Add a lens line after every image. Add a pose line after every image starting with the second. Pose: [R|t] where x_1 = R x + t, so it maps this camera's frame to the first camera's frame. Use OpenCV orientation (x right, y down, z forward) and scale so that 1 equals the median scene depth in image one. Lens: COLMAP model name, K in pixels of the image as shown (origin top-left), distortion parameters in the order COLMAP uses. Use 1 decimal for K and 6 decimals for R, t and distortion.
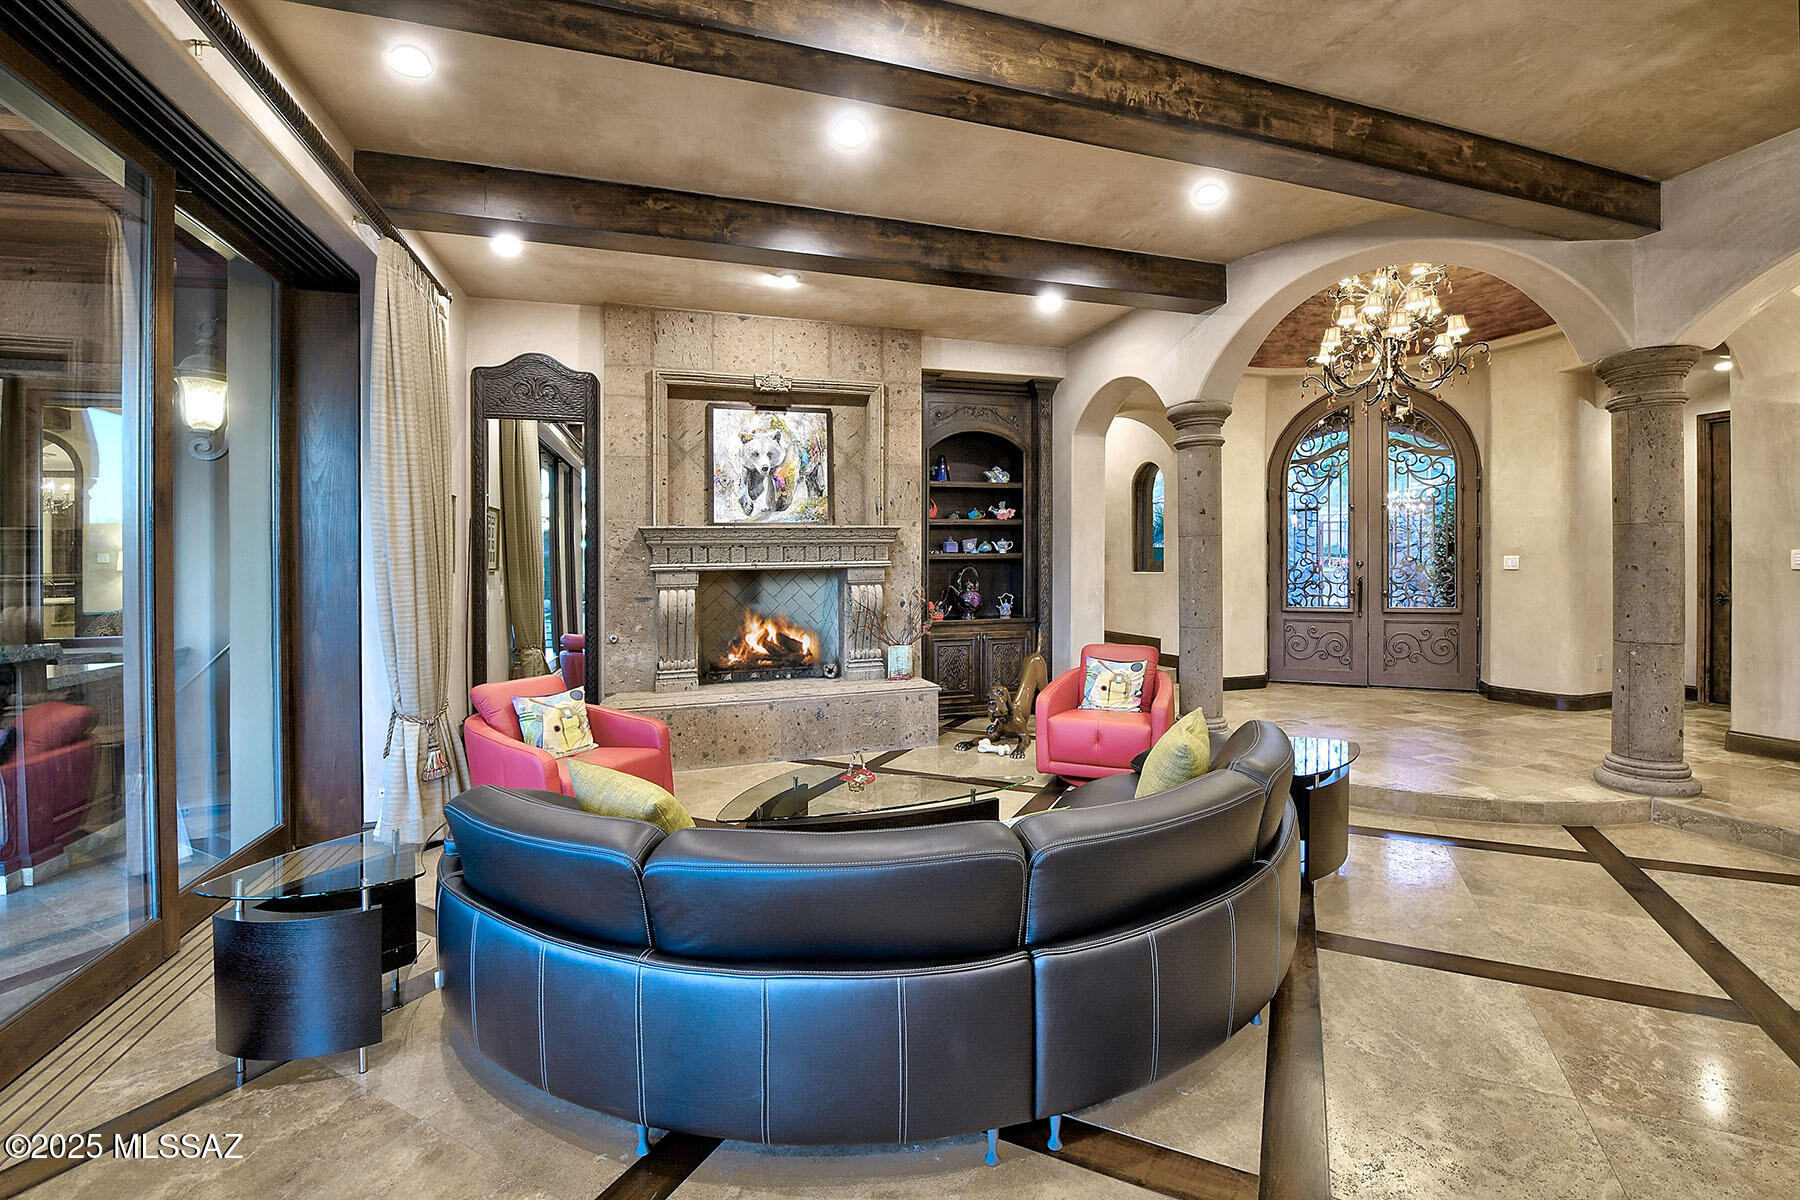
lens RADIAL K [[749.1, 0, 925.3], [0, 749.1, 577.7], [0, 0, 1]] dist [-0.019045, -0.002118]
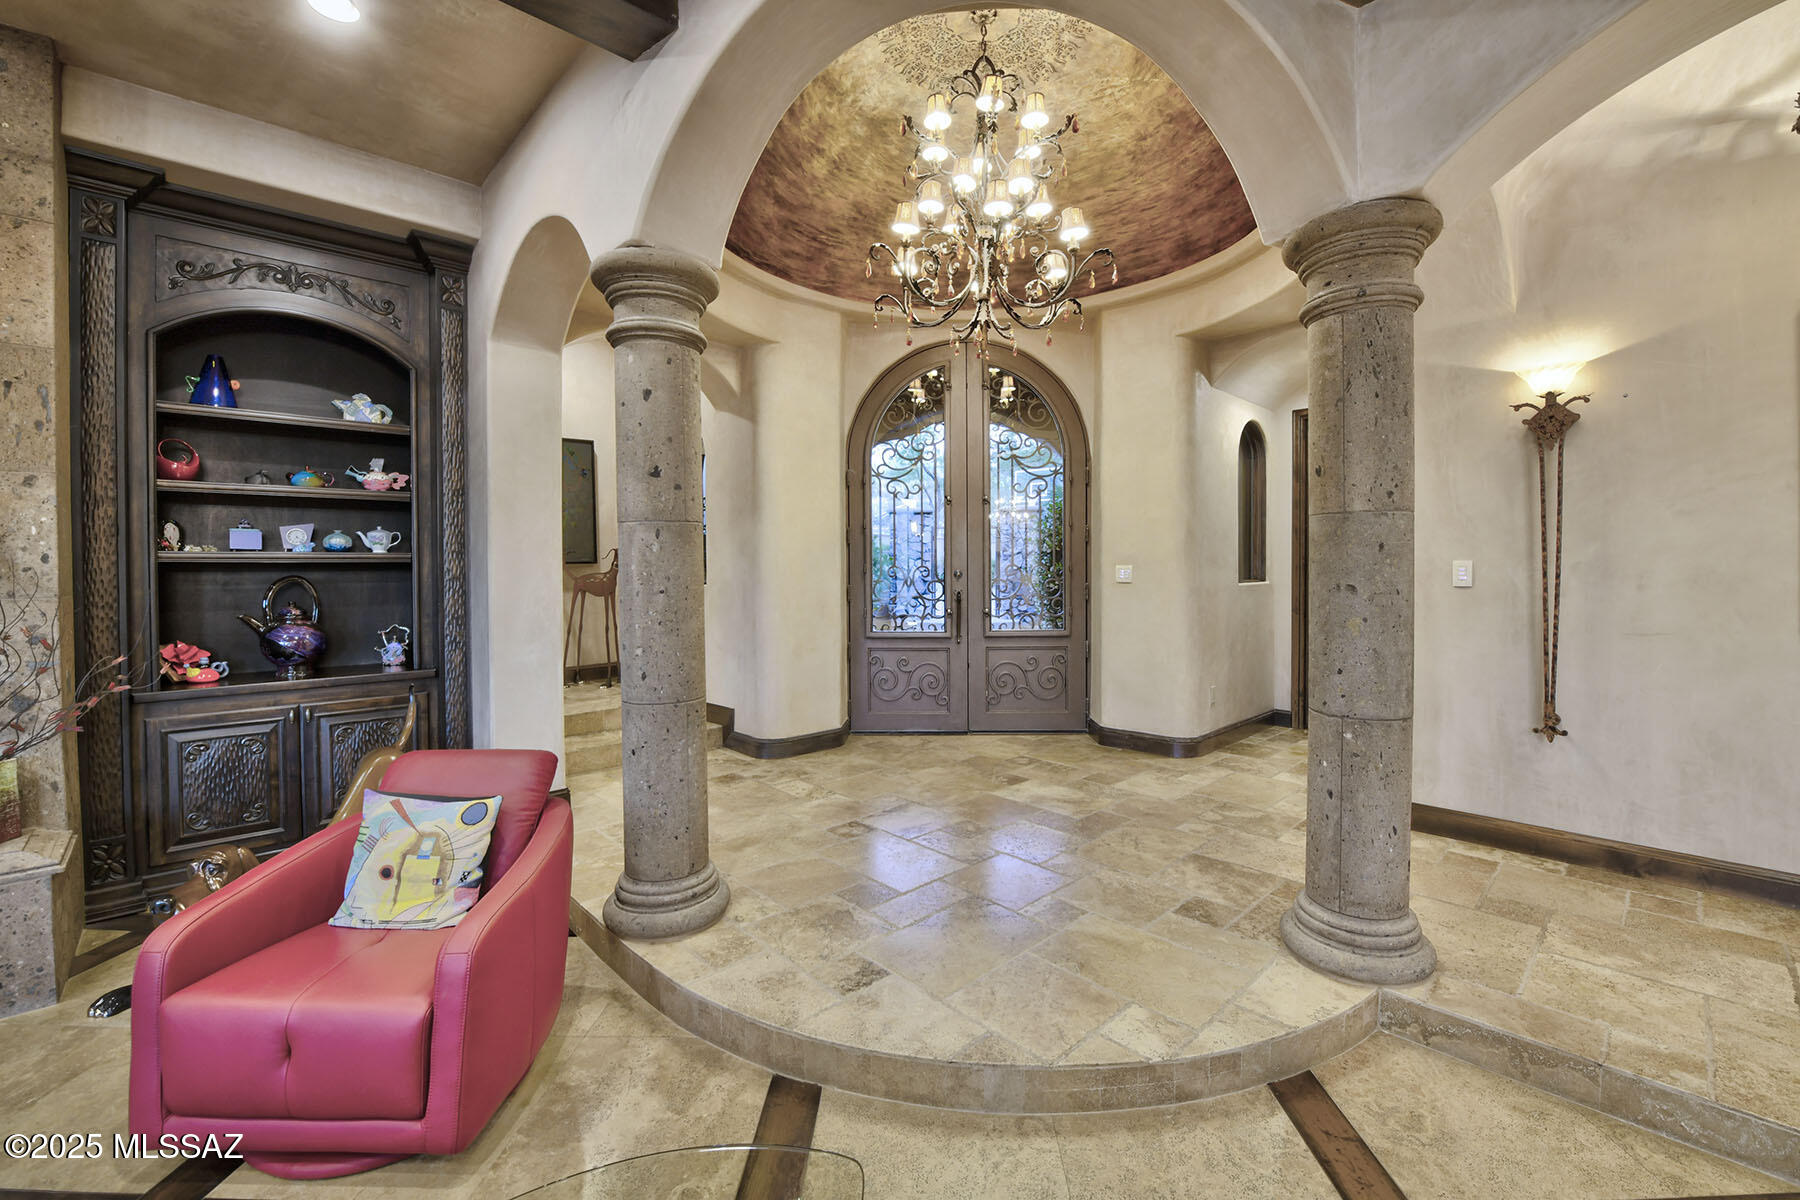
lens RADIAL K [[749.1, 0, 892.5], [0, 749.1, 571.3], [0, 0, 1]] dist [-0.019045, -0.002118]
pose [[0.914880, 0.006131, 0.403680, 0.235132], [0.000366, 0.999872, -0.016015, -0.010338], [-0.403726, 0.014799, 0.914760, 0.358264]]
